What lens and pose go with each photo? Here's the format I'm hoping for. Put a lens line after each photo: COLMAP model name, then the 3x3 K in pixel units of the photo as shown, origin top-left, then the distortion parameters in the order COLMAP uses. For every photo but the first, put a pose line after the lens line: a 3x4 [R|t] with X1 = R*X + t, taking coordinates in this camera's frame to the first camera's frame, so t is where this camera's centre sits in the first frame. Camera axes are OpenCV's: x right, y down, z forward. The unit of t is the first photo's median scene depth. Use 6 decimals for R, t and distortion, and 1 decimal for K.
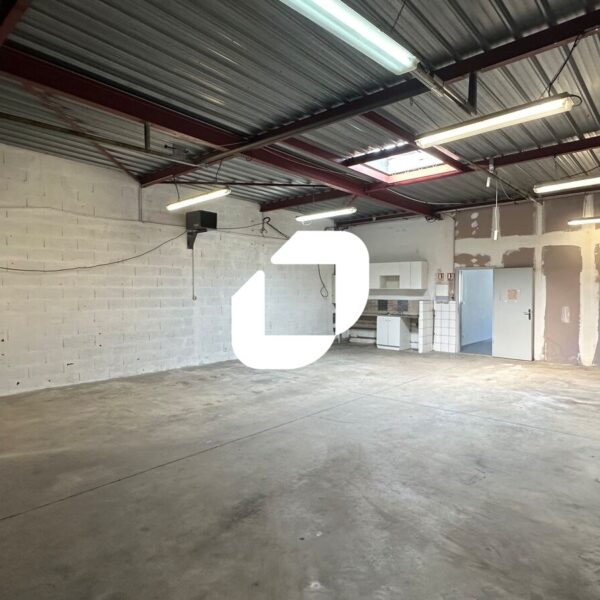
lens RADIAL K [[425.9, 0, 300.0], [0, 425.9, 299.6], [0, 0, 1]] dist [-0.006518, 0.006357]
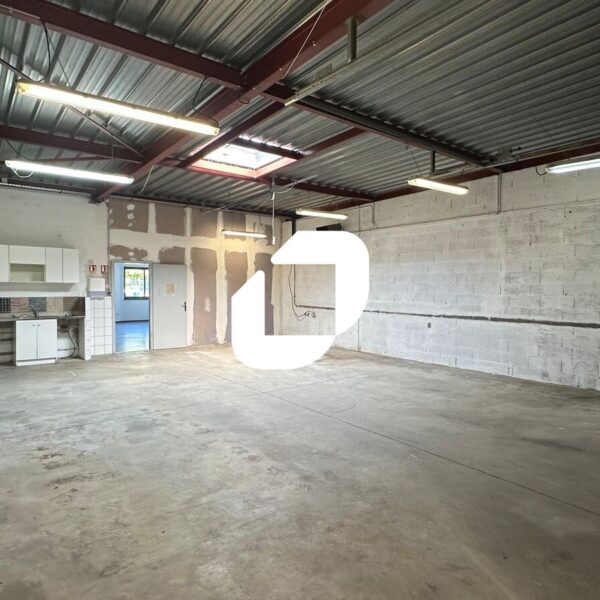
lens RADIAL K [[425.9, 0, 299.7], [0, 425.9, 299.7], [0, 0, 1]] dist [-0.006518, 0.006357]
pose [[0.168747, -0.030502, 0.985187, -0.573263], [0.017598, 0.999455, 0.027930, -0.010216], [-0.985502, 0.012625, 0.169192, 0.554974]]
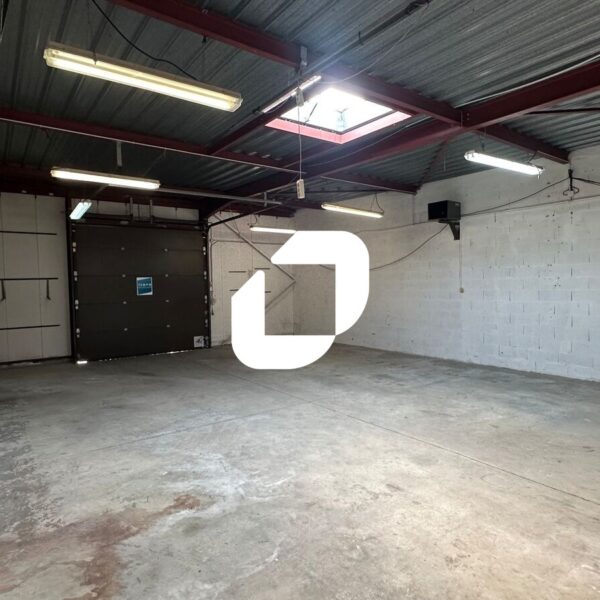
lens RADIAL K [[425.9, 0, 299.8], [0, 425.9, 298.8], [0, 0, 1]] dist [-0.006518, 0.006357]
pose [[-0.203782, 0.040188, -0.978191, 0.774568], [-0.001385, 0.999144, 0.041337, -0.024858], [0.979015, 0.009779, -0.203552, 0.858676]]
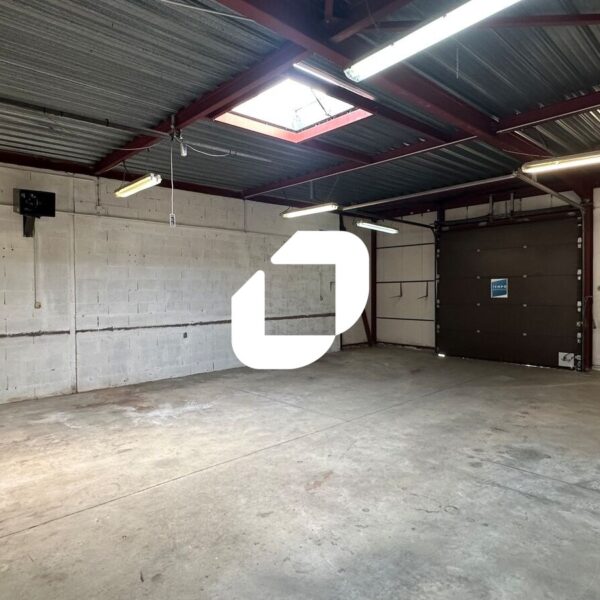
lens RADIAL K [[425.9, 0, 301.1], [0, 425.9, 298.3], [0, 0, 1]] dist [-0.006518, 0.006357]
pose [[-0.996817, 0.006033, 0.079496, 0.137512], [0.009208, 0.999172, 0.039635, -0.032759], [-0.079191, 0.040241, -0.996047, 1.337008]]
